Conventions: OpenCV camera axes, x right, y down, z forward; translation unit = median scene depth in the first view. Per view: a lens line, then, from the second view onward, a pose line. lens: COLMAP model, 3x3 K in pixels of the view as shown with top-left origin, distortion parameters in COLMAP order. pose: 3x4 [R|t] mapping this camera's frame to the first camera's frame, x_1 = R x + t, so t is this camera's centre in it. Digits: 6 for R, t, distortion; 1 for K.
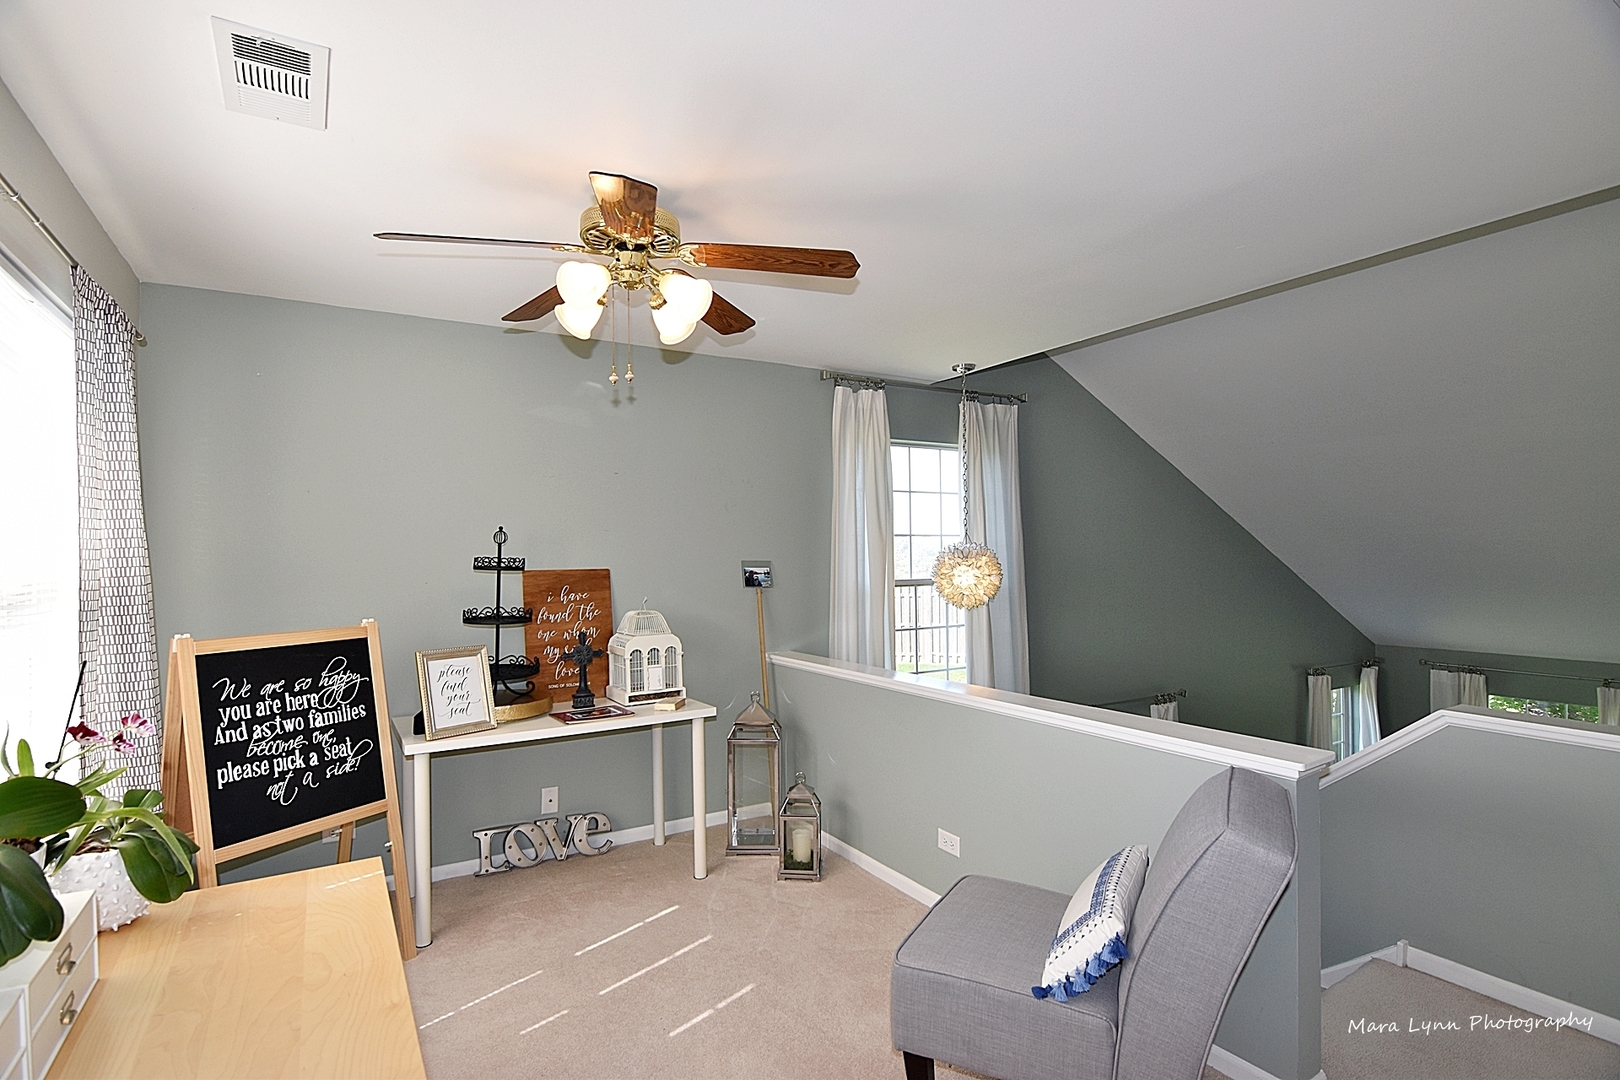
lens RADIAL K [[789.2, 0, 797.1], [0, 789.2, 546.5], [0, 0, 1]] dist [0.004462, -0.015374]
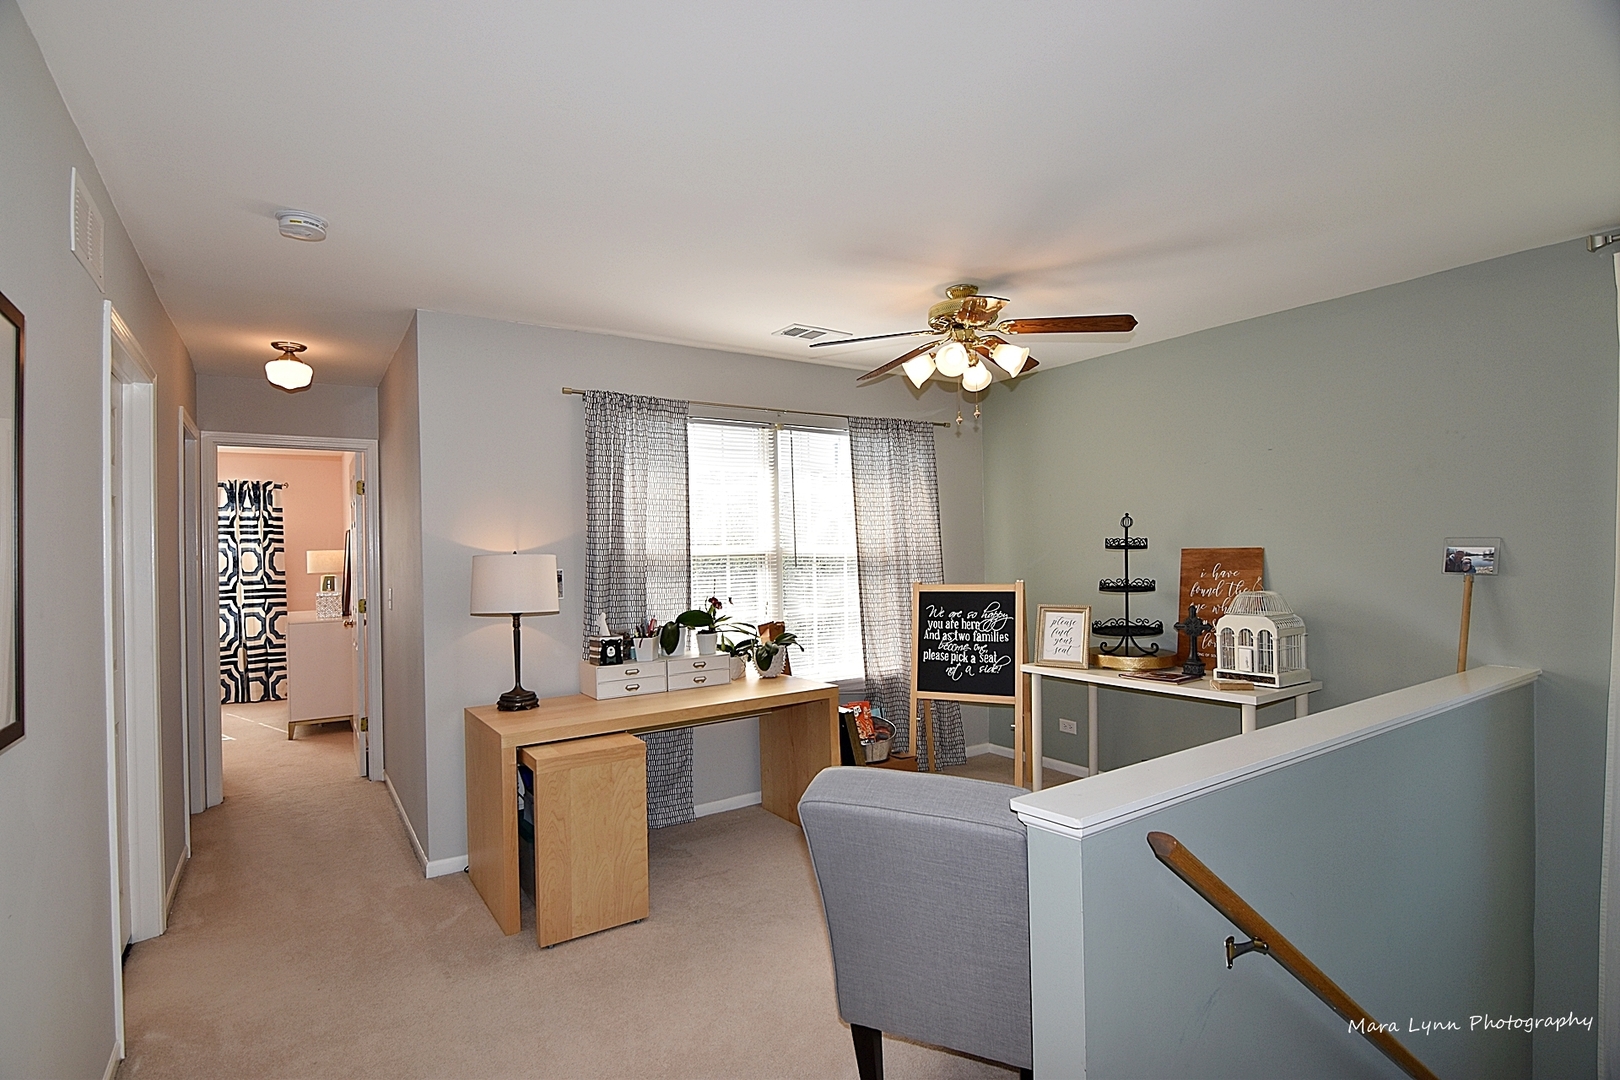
lens RADIAL K [[789.2, 0, 797.1], [0, 789.2, 546.5], [0, 0, 1]] dist [0.004462, -0.015374]
pose [[0.041470, 0.008489, -0.999104, 1.015632], [0.033463, 0.999391, 0.009881, -0.003461], [0.998579, -0.033843, 0.041160, 0.527634]]
